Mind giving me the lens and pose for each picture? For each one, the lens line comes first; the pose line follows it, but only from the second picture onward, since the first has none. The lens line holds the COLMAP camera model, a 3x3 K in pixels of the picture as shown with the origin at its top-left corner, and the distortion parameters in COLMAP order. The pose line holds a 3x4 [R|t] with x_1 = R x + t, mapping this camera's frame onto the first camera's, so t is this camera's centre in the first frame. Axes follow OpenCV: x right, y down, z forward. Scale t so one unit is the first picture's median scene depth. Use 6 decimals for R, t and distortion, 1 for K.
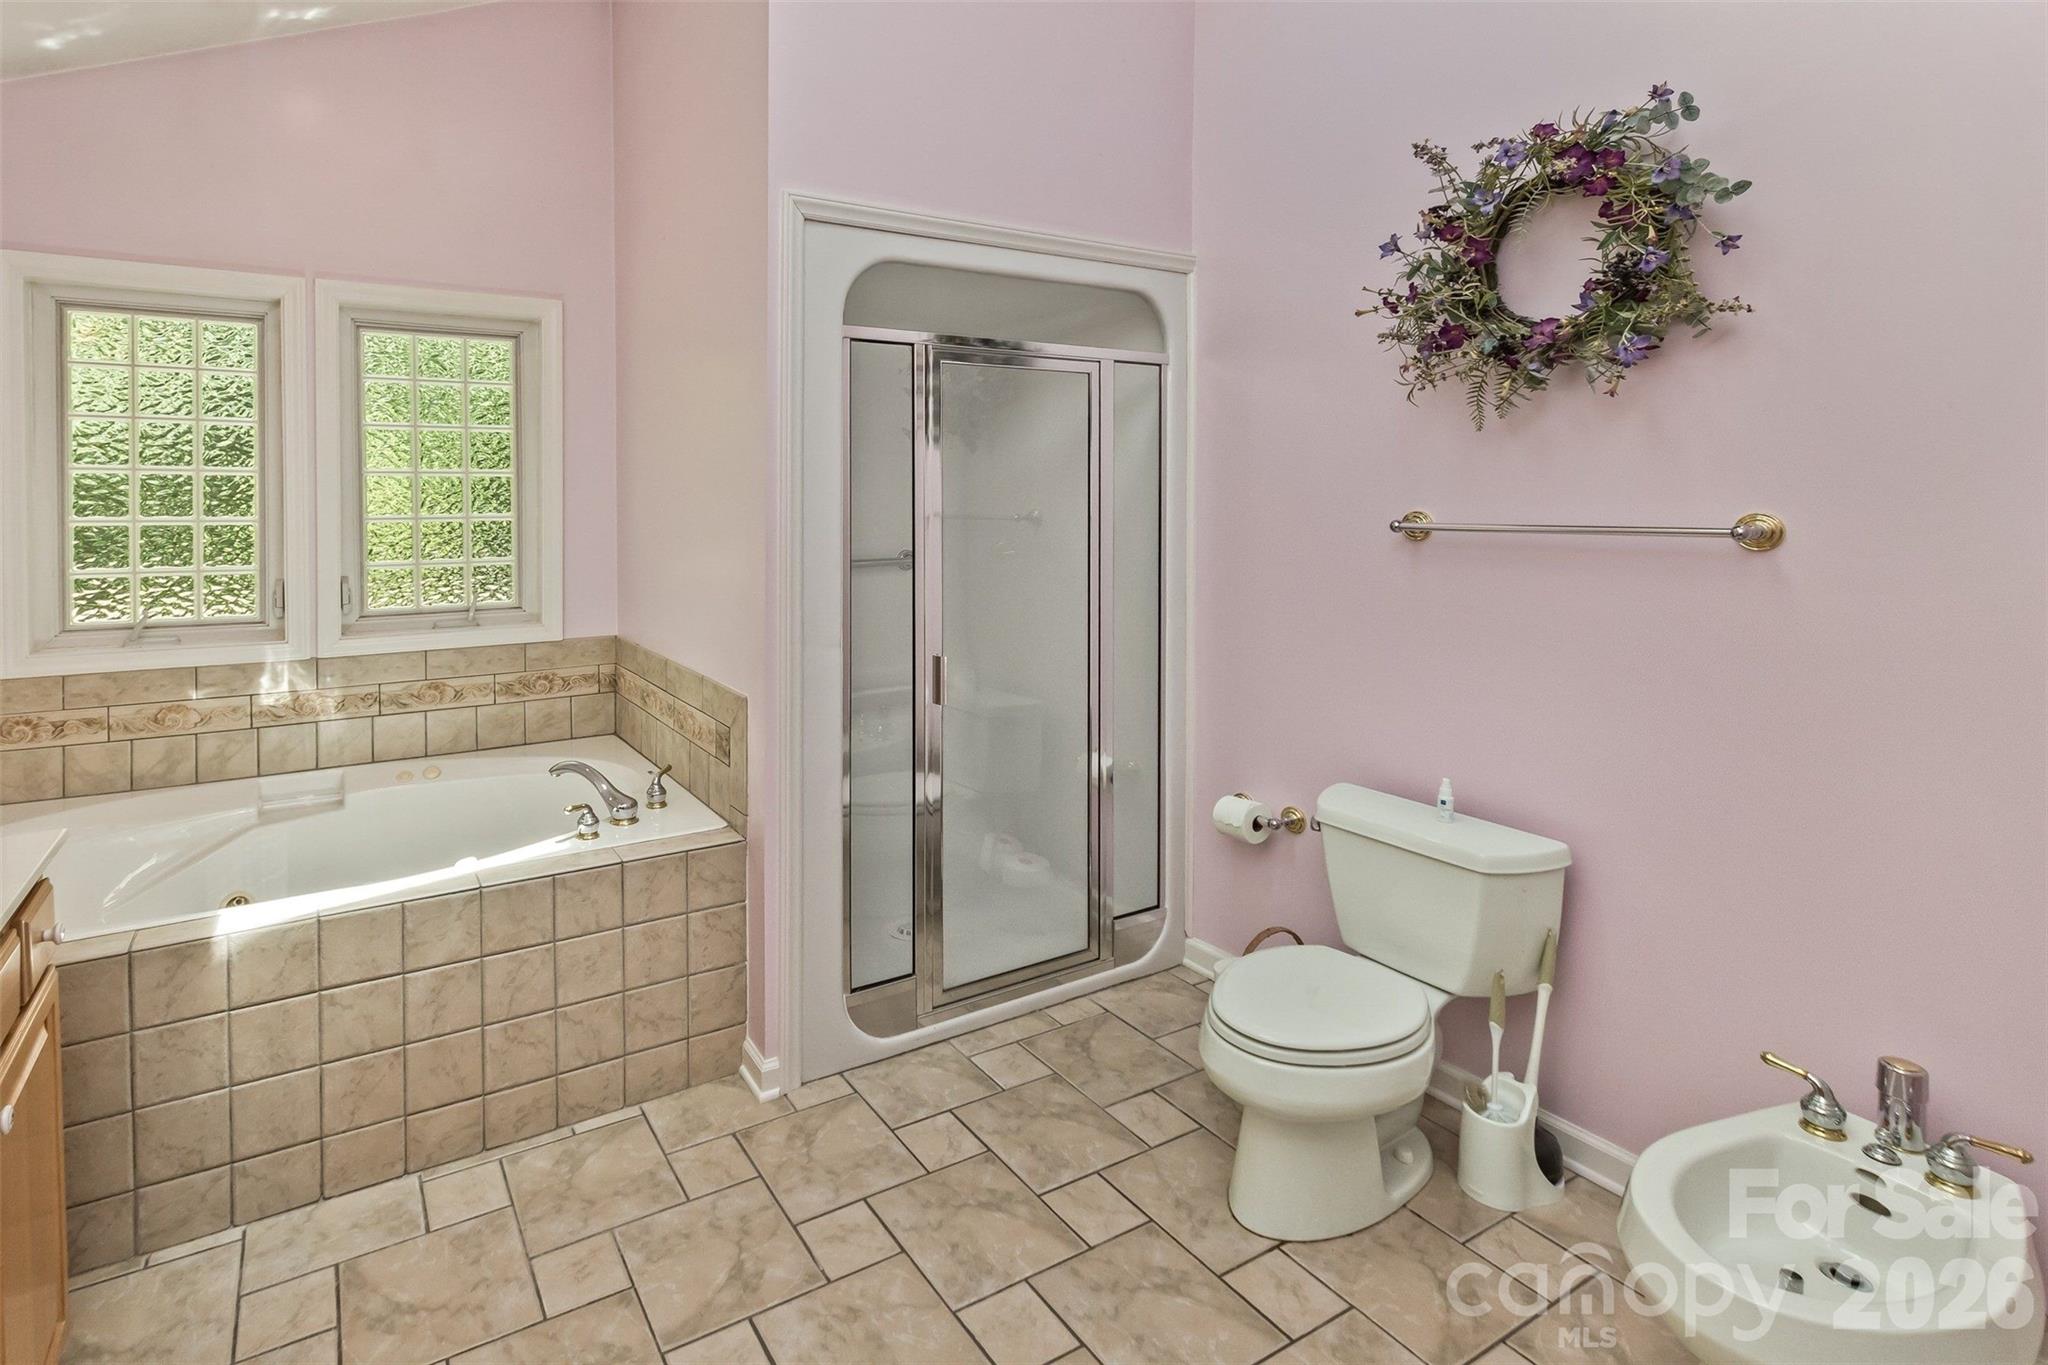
lens RADIAL K [[993.7, 0, 907.6], [0, 993.7, 529.1], [0, 0, 1]] dist [0.004625, -0.000241]
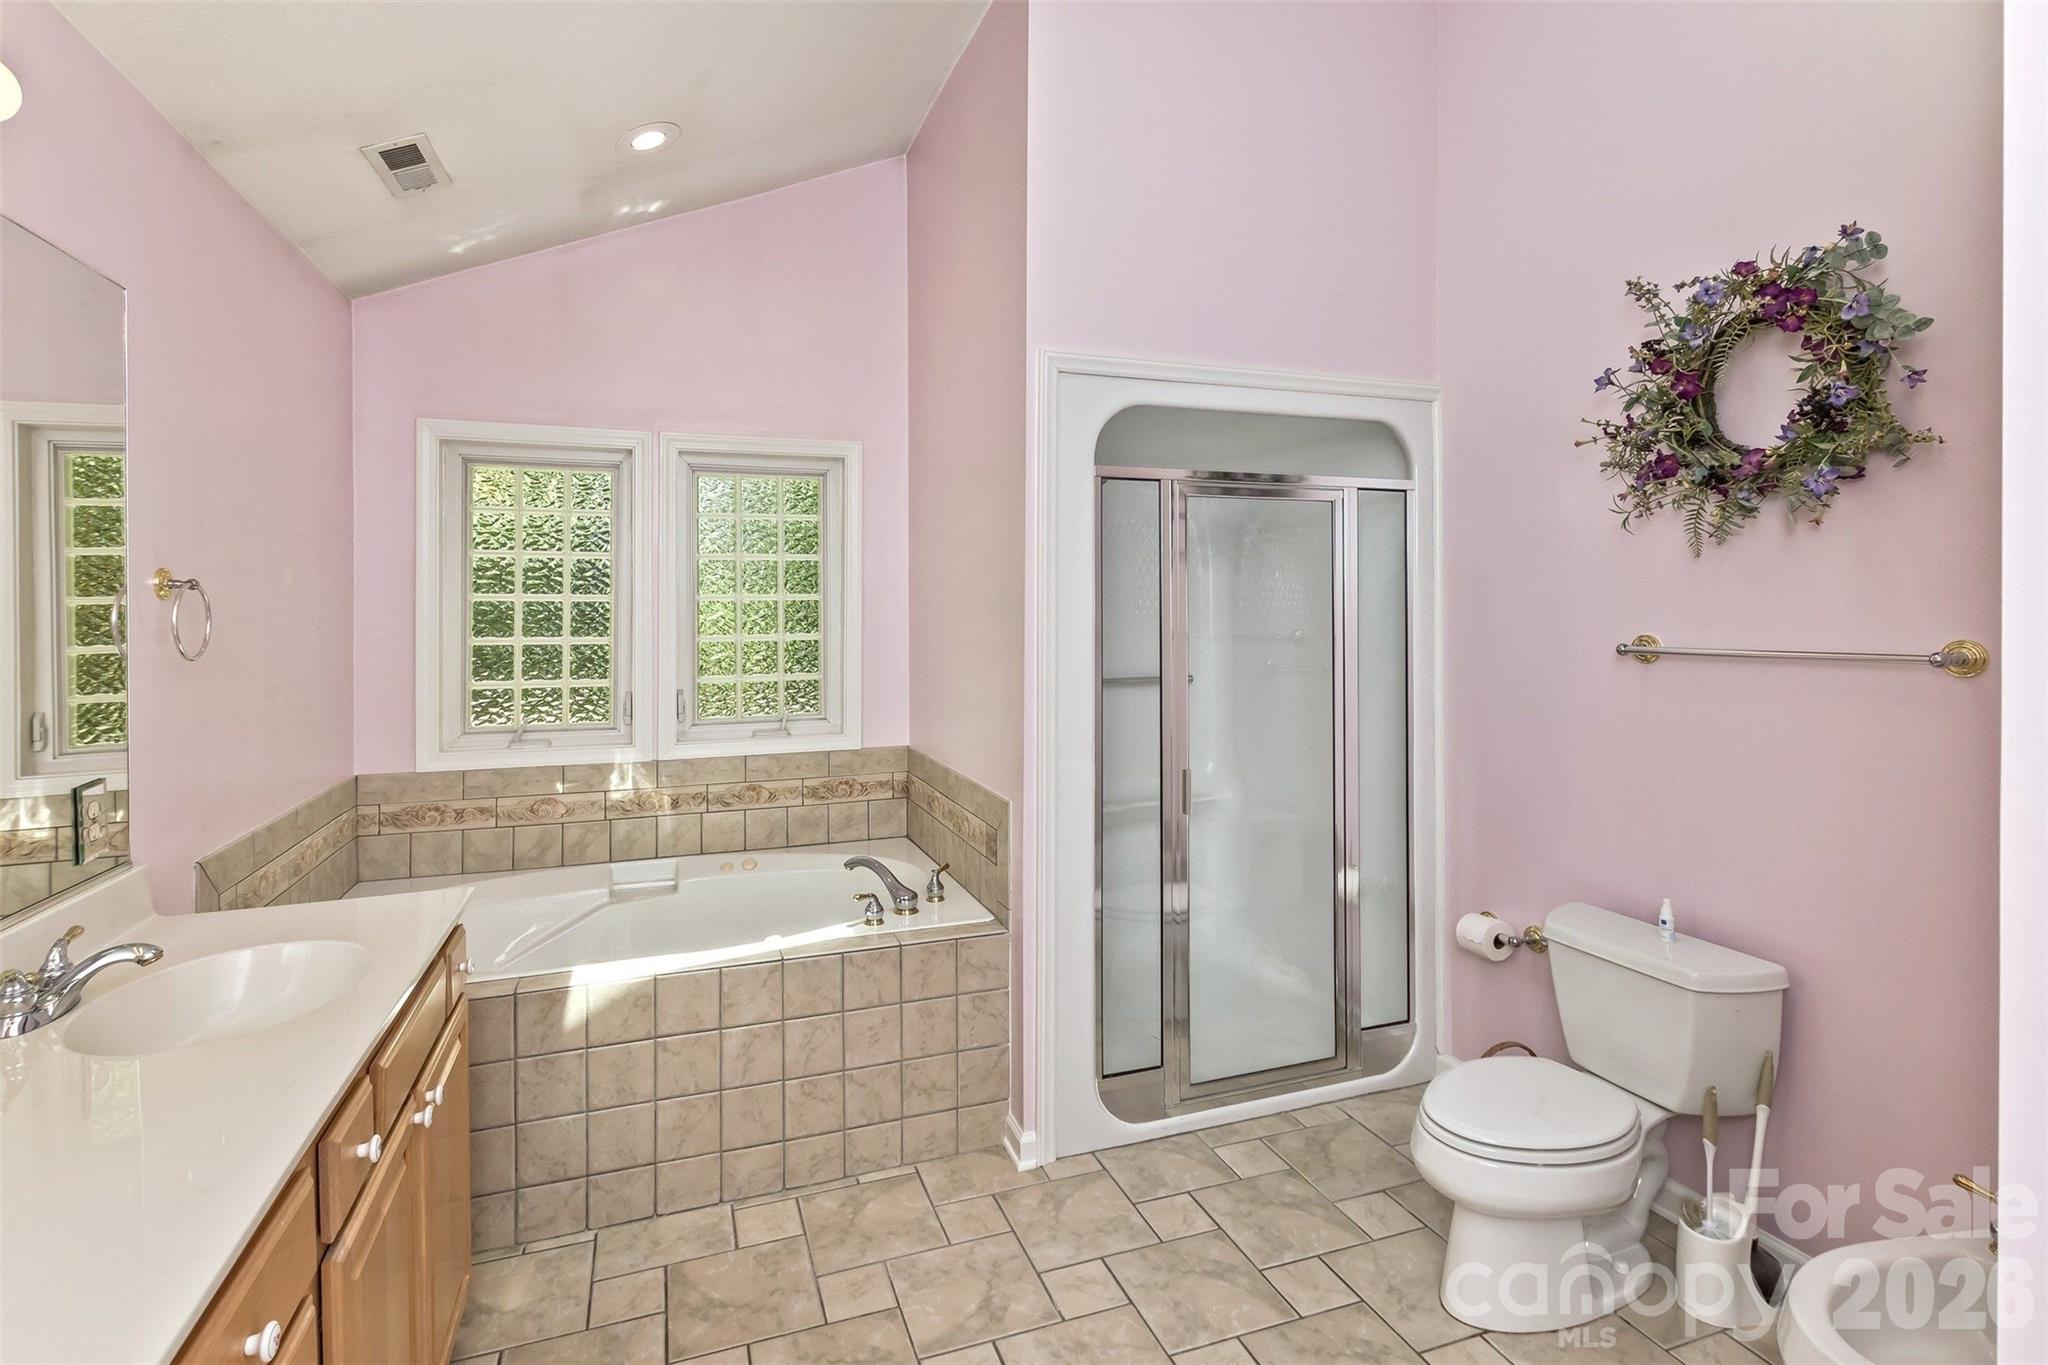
lens RADIAL K [[1045.9, 0, 1041.1], [0, 1045.9, 611.8], [0, 0, 1]] dist [0.005207, -0.000239]
pose [[0.982338, -0.005654, -0.187031, 0.091934], [0.000335, 0.999595, -0.028457, -0.009890], [0.187116, 0.027892, 0.981942, -0.144769]]
